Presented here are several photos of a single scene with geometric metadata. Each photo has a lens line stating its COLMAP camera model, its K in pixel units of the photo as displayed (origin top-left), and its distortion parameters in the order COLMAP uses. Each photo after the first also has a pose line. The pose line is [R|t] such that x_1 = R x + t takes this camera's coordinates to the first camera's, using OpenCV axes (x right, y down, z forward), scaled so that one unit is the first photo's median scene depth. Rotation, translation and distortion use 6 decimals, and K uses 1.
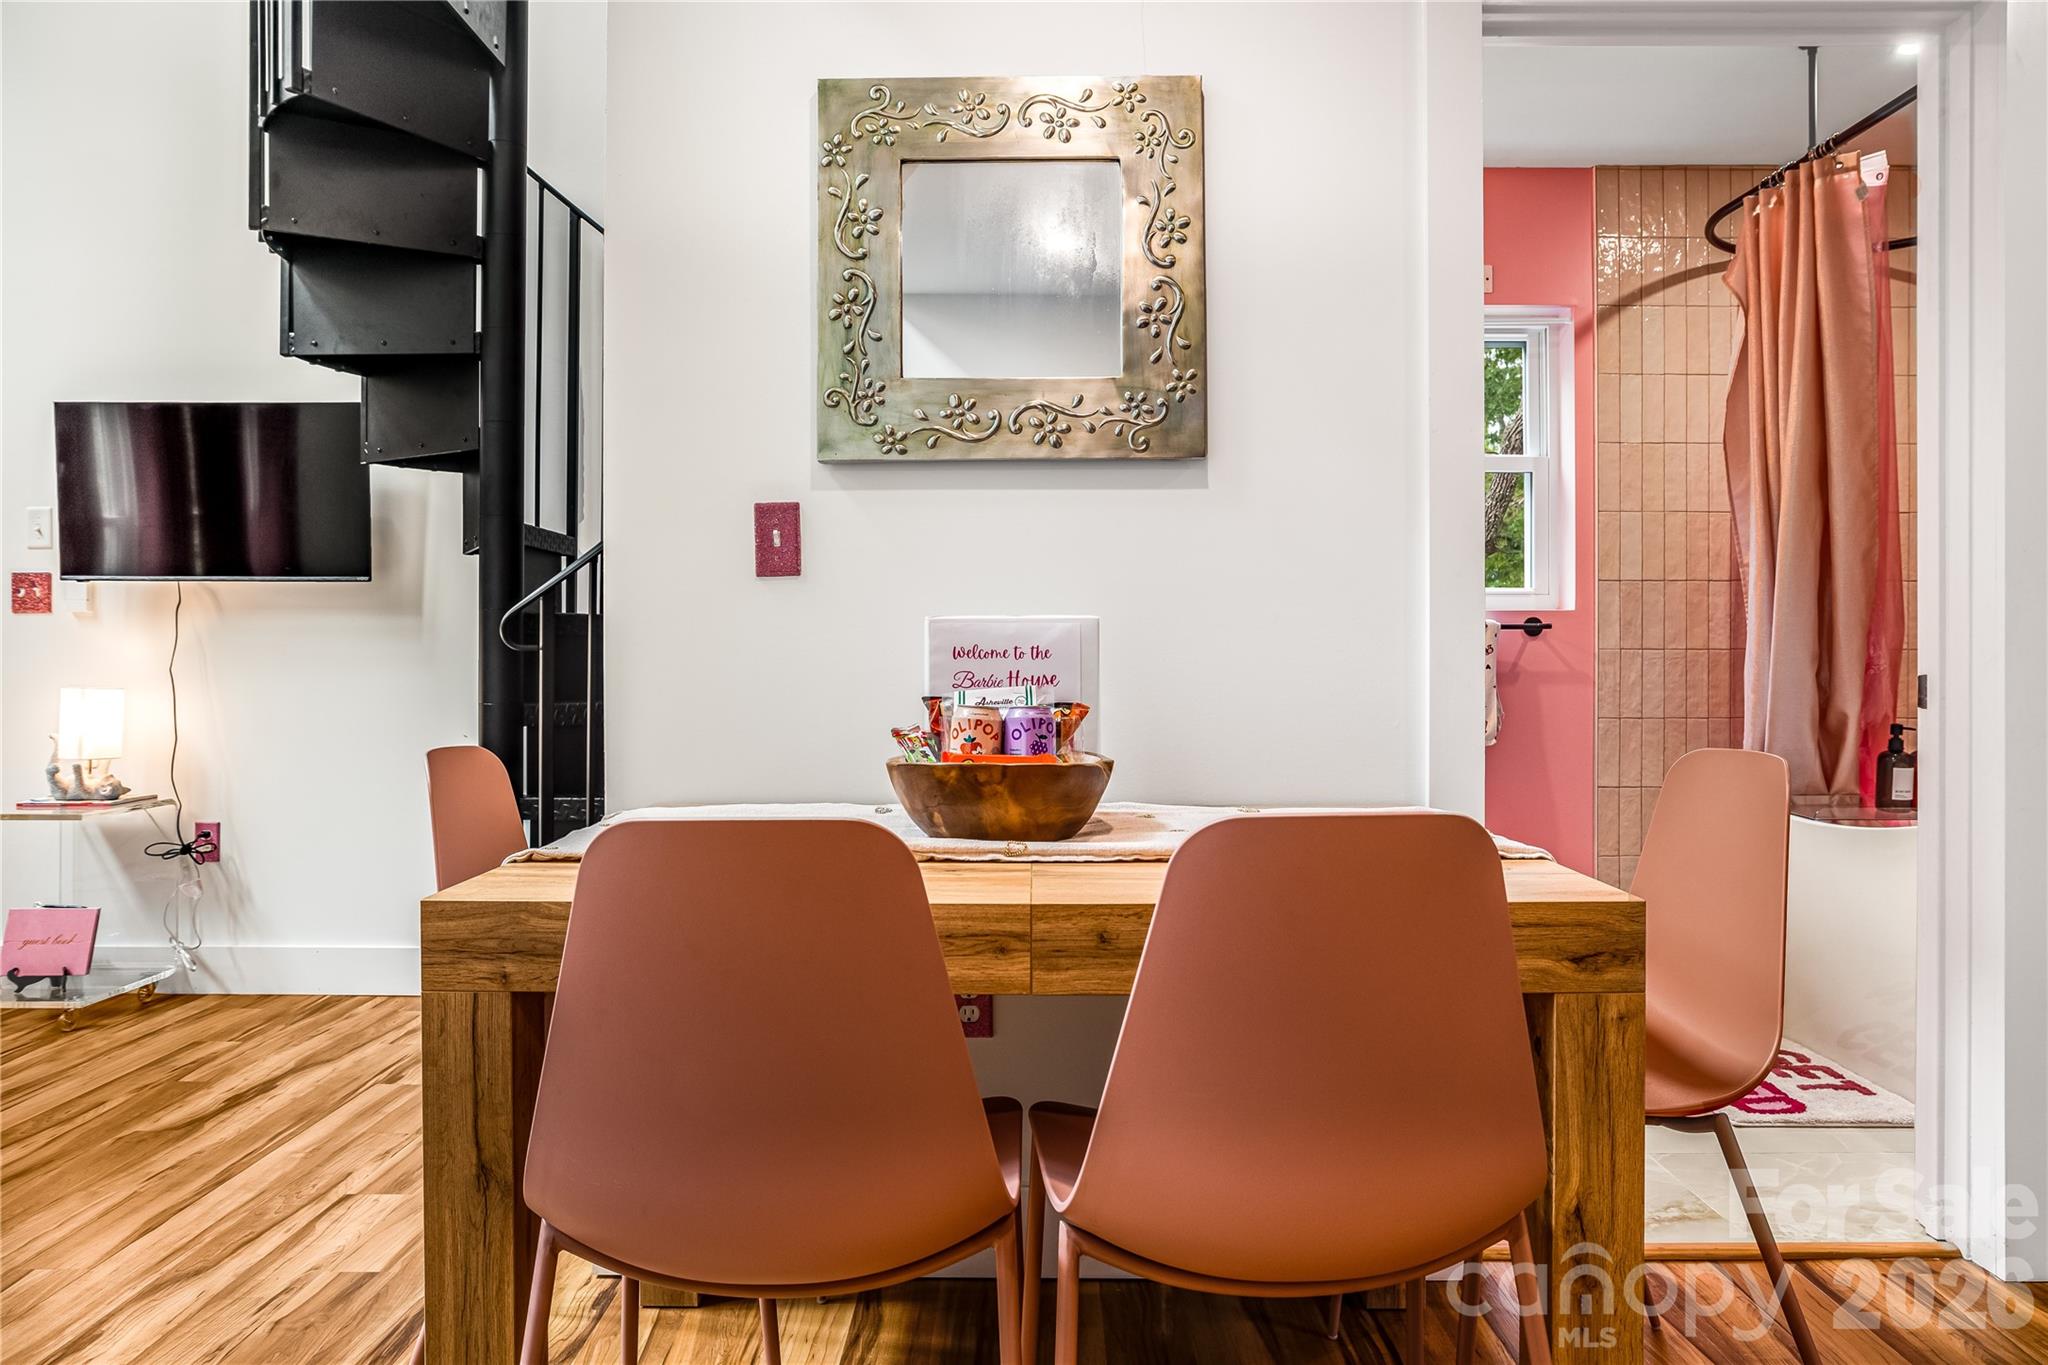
lens RADIAL K [[1299.0, 0, 1026.7], [0, 1299.0, 659.9], [0, 0, 1]] dist [-0.040610, 0.036069]
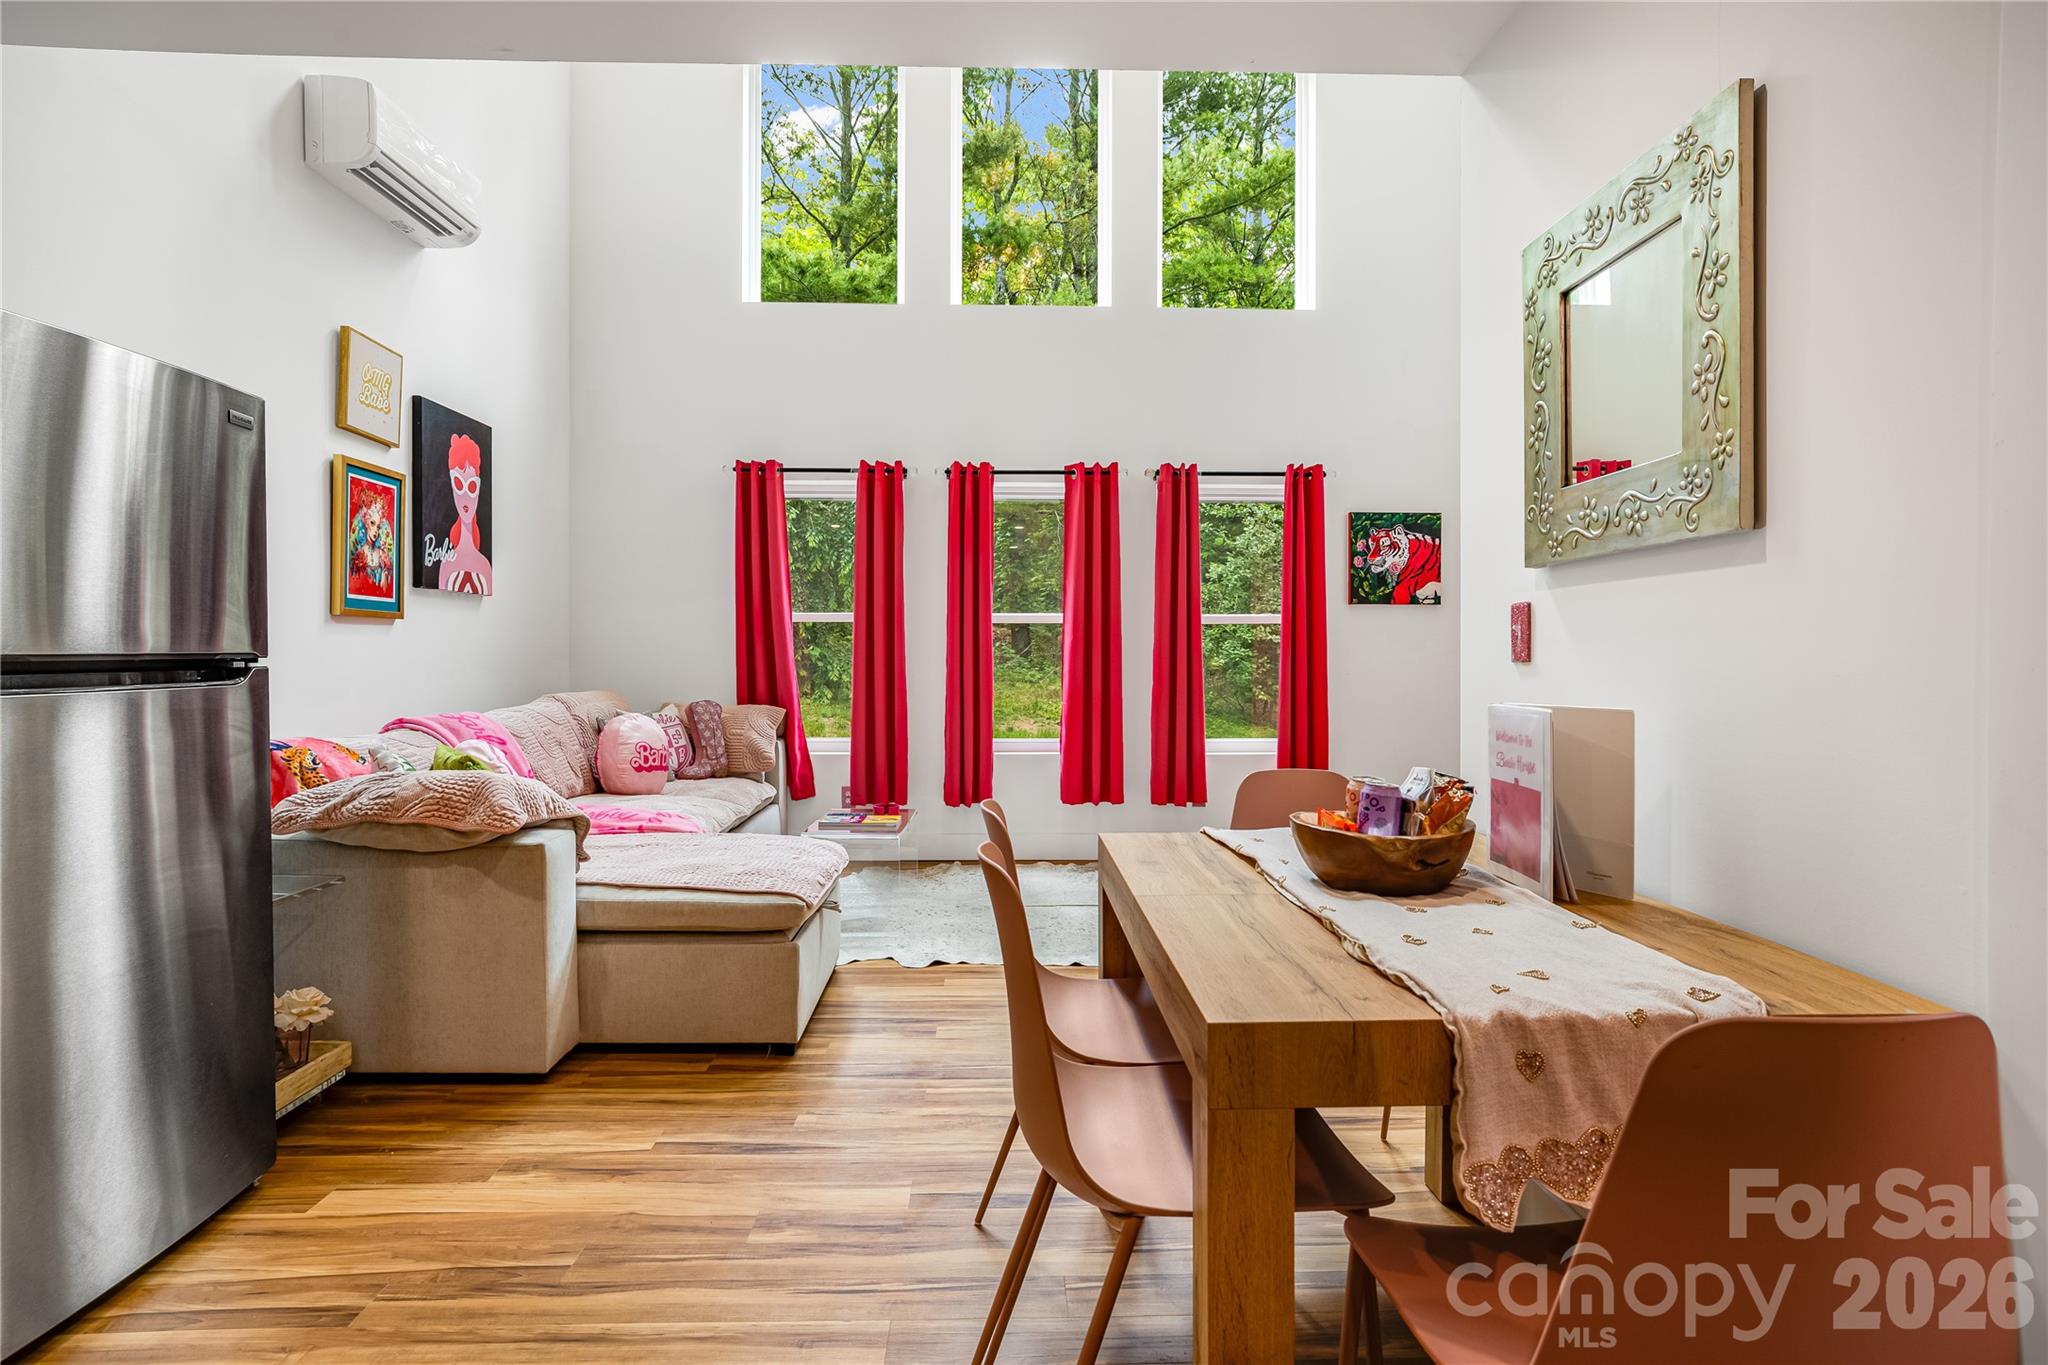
lens RADIAL K [[1098.7, 0, 1032.7], [0, 1098.7, 670.4], [0, 0, 1]] dist [0.002450, 0.000339]
pose [[0.038789, 0.015494, -0.999127, 0.844012], [-0.008694, 0.999847, 0.015168, -0.069818], [0.999210, 0.008098, 0.038917, 0.505234]]
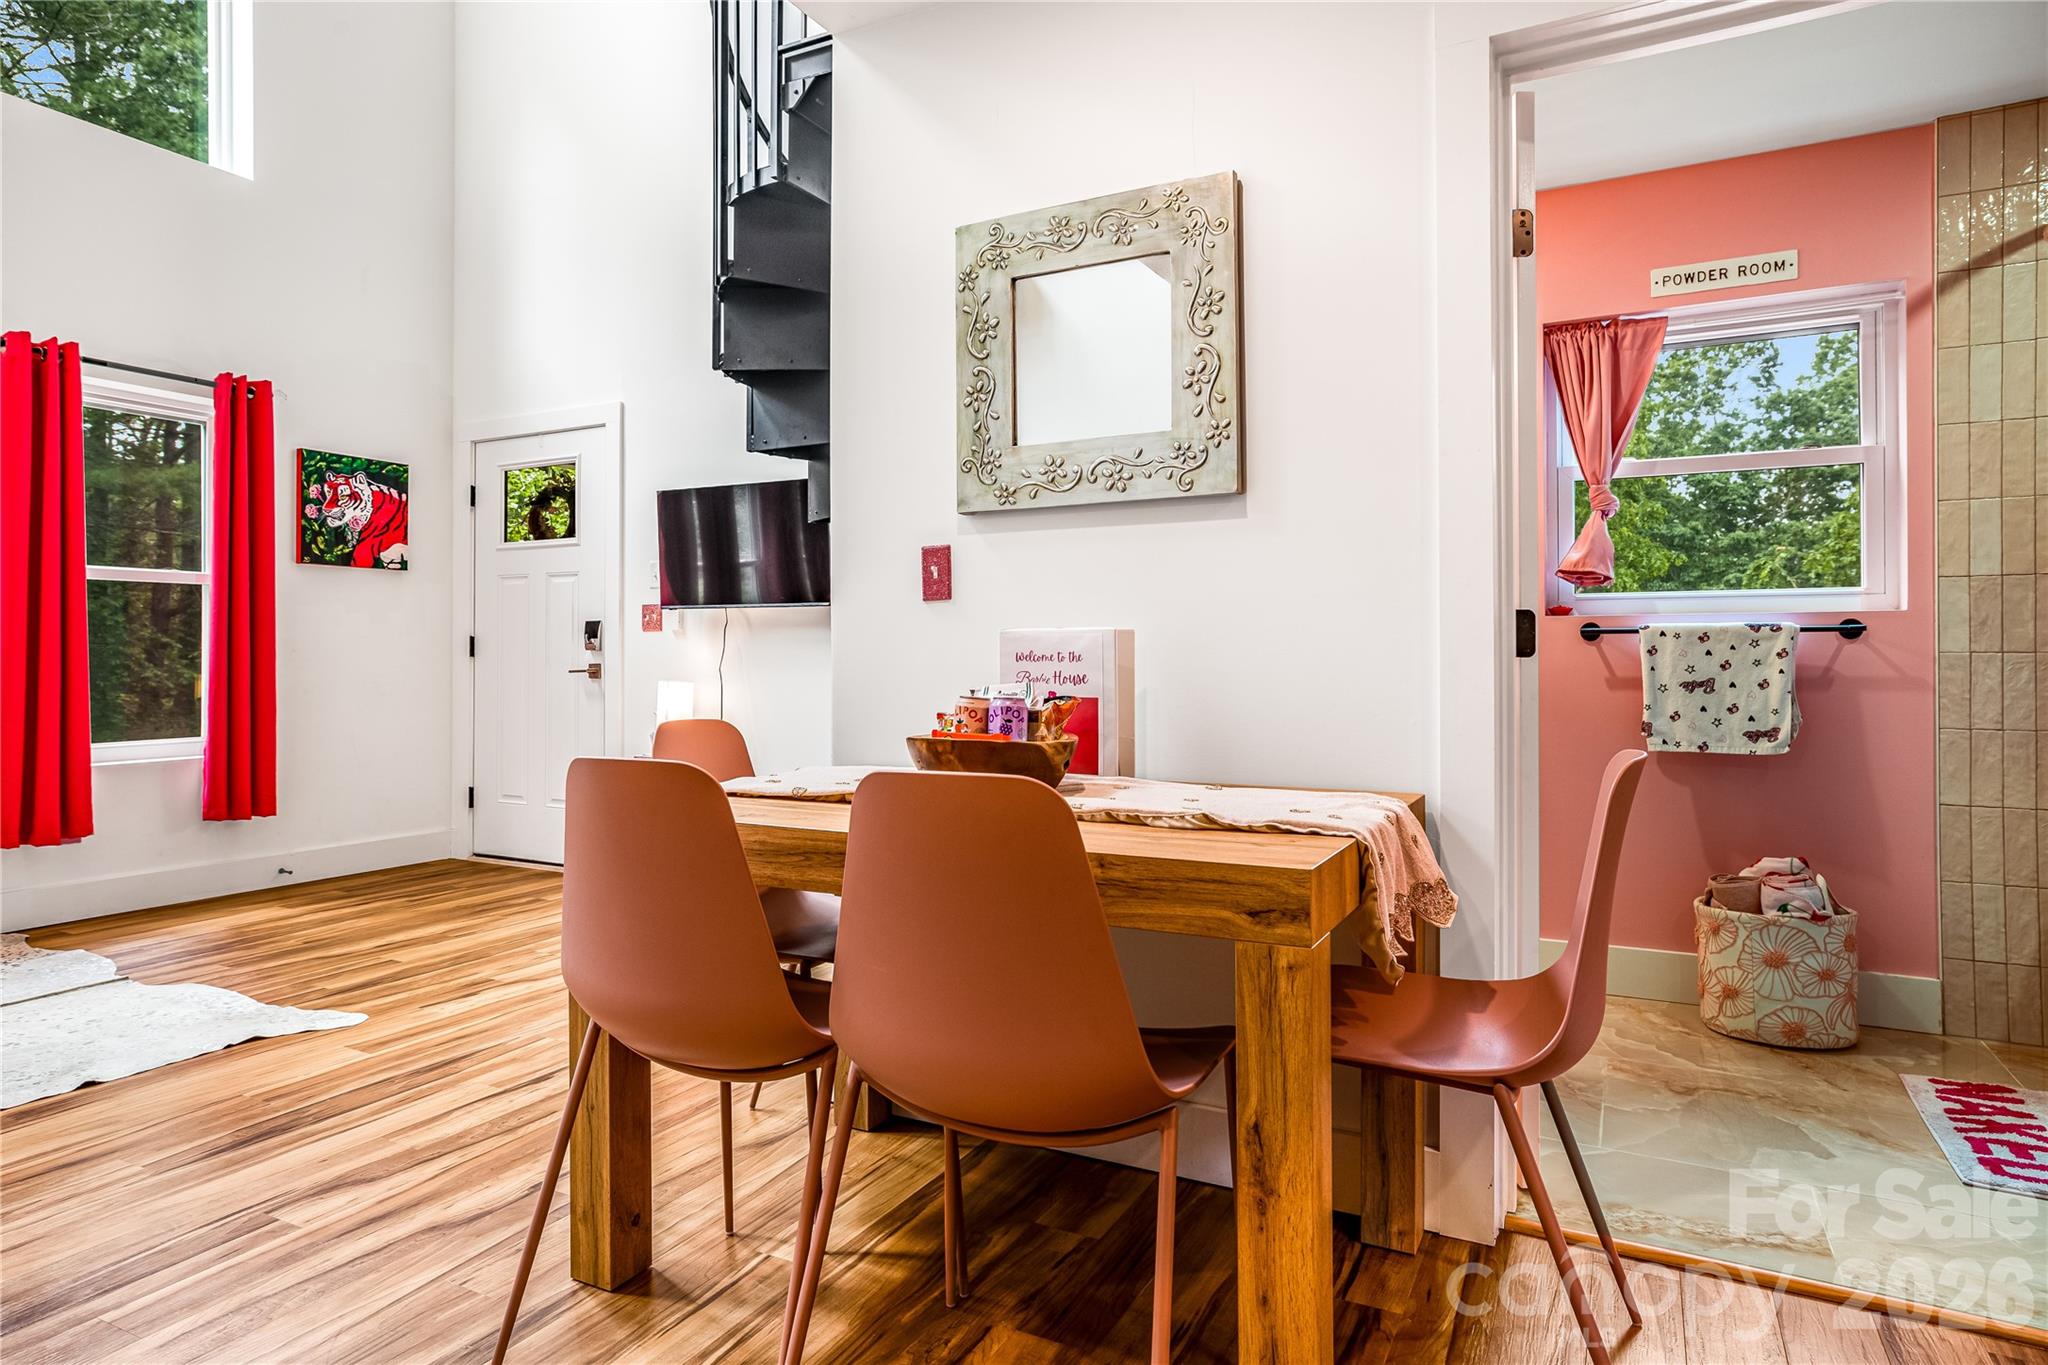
lens RADIAL K [[1160.5, 0, 1027.1], [0, 1160.5, 655.4], [0, 0, 1]] dist [-0.004103, 0.002053]
pose [[0.891124, -0.001284, -0.453758, 0.446184], [-0.001841, 0.999978, -0.006445, 0.000385], [0.453756, 0.006578, 0.891102, -0.032445]]
